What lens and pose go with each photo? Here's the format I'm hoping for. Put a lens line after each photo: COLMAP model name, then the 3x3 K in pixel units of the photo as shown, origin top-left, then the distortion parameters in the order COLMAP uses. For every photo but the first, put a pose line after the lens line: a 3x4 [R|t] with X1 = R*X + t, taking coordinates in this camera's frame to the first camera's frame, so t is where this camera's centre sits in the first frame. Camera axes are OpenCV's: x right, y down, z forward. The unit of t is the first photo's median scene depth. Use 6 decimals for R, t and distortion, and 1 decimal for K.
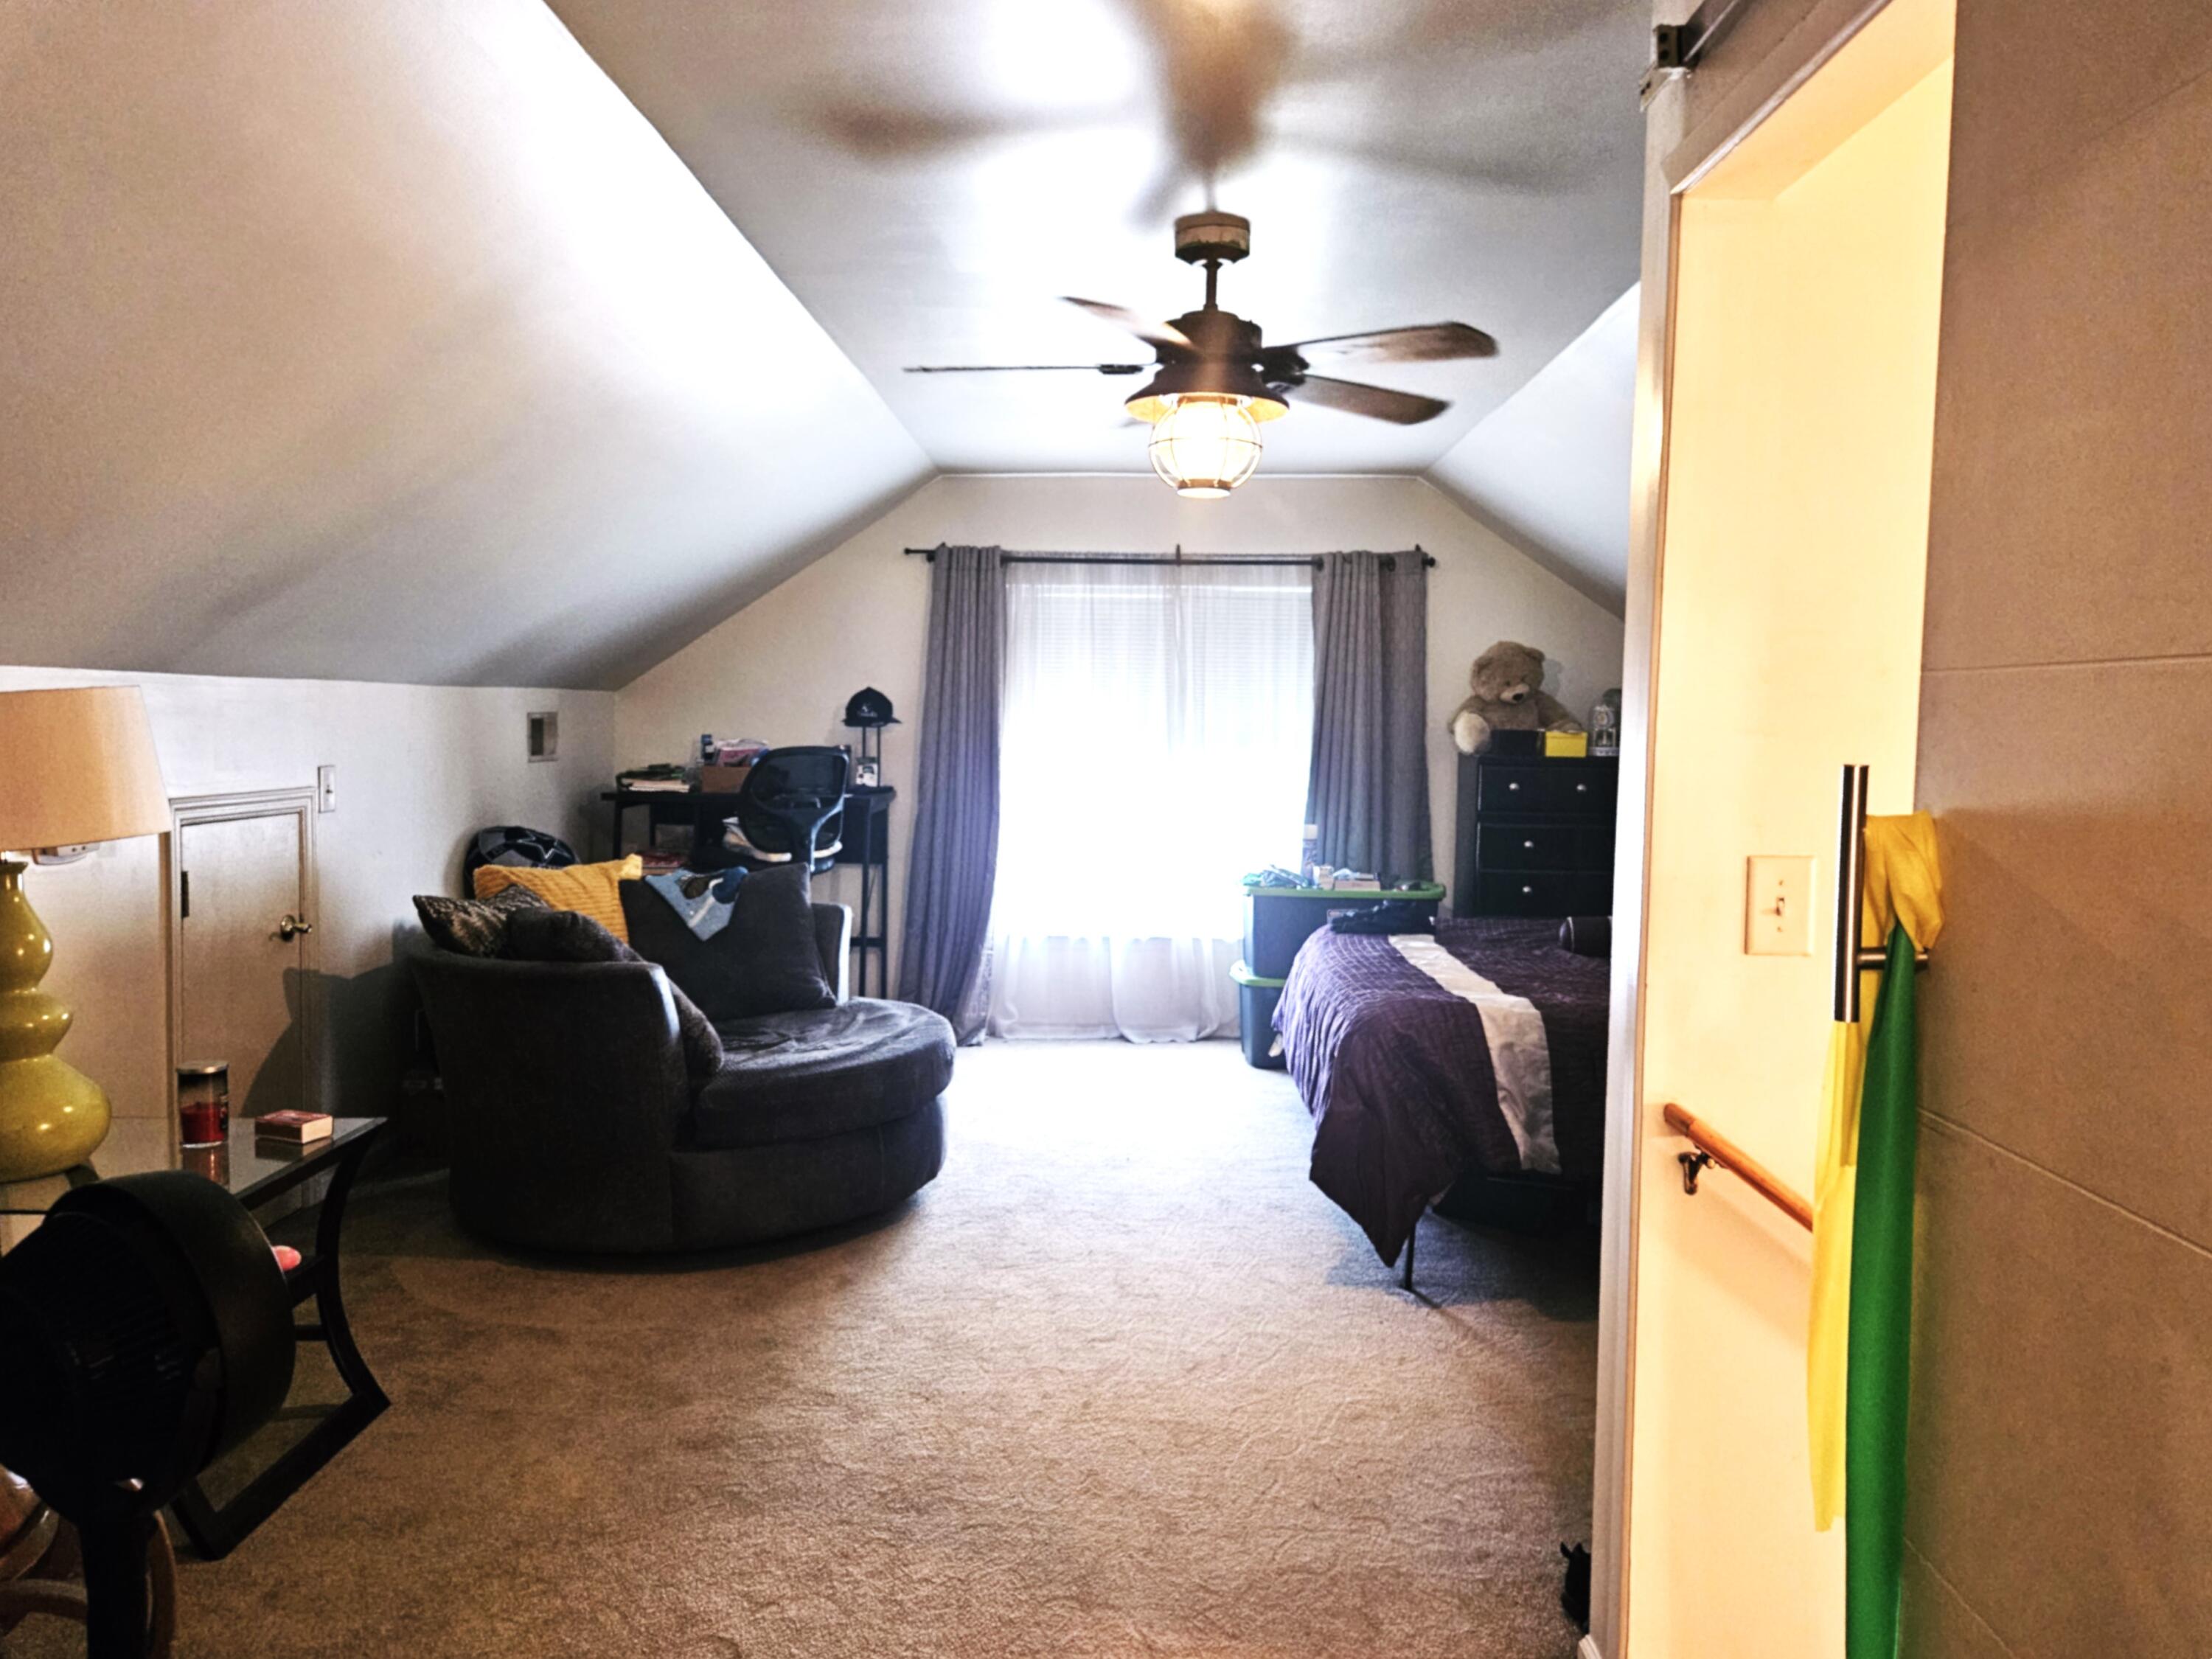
lens RADIAL K [[1519.8, 0, 1102.9], [0, 1519.8, 820.5], [0, 0, 1]] dist [0.050313, -0.041901]
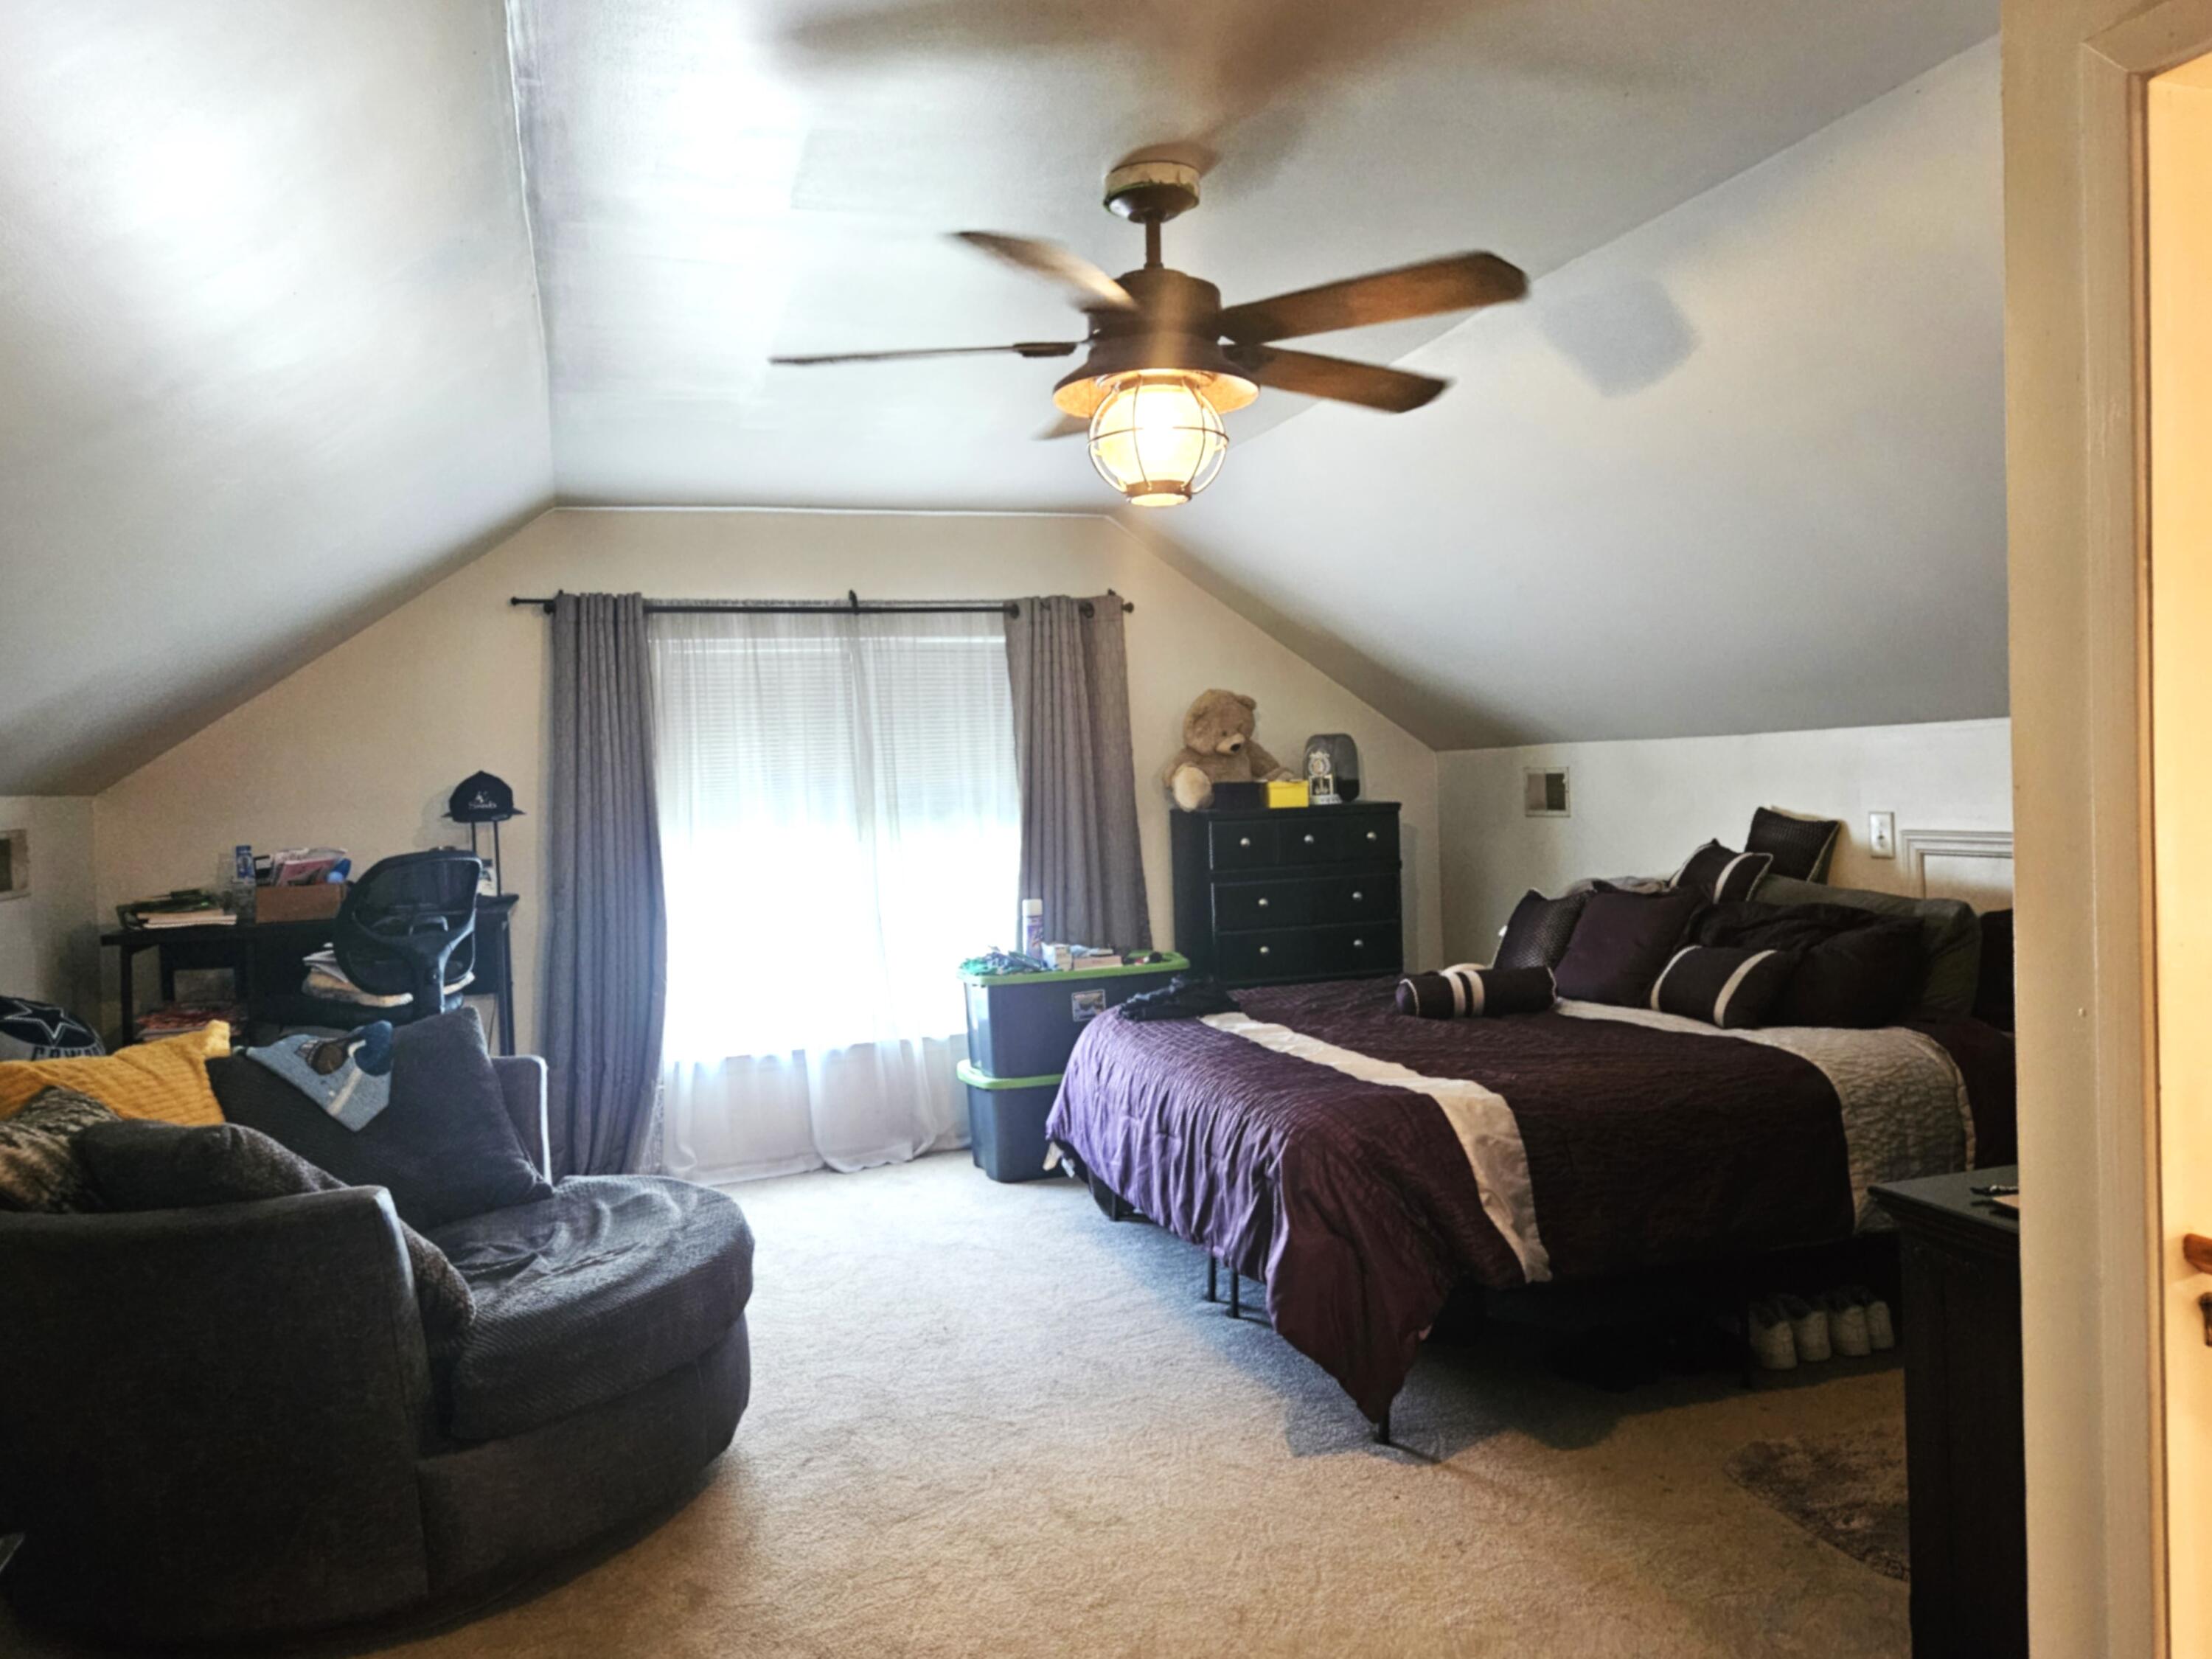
lens RADIAL K [[1519.8, 0, 1103.9], [0, 1519.8, 836.2], [0, 0, 1]] dist [0.050313, -0.041901]
pose [[0.936661, -0.065794, 0.344001, -0.130885], [0.077188, 0.996826, -0.019517, -0.014046], [-0.341625, 0.044833, 0.938766, 0.147713]]
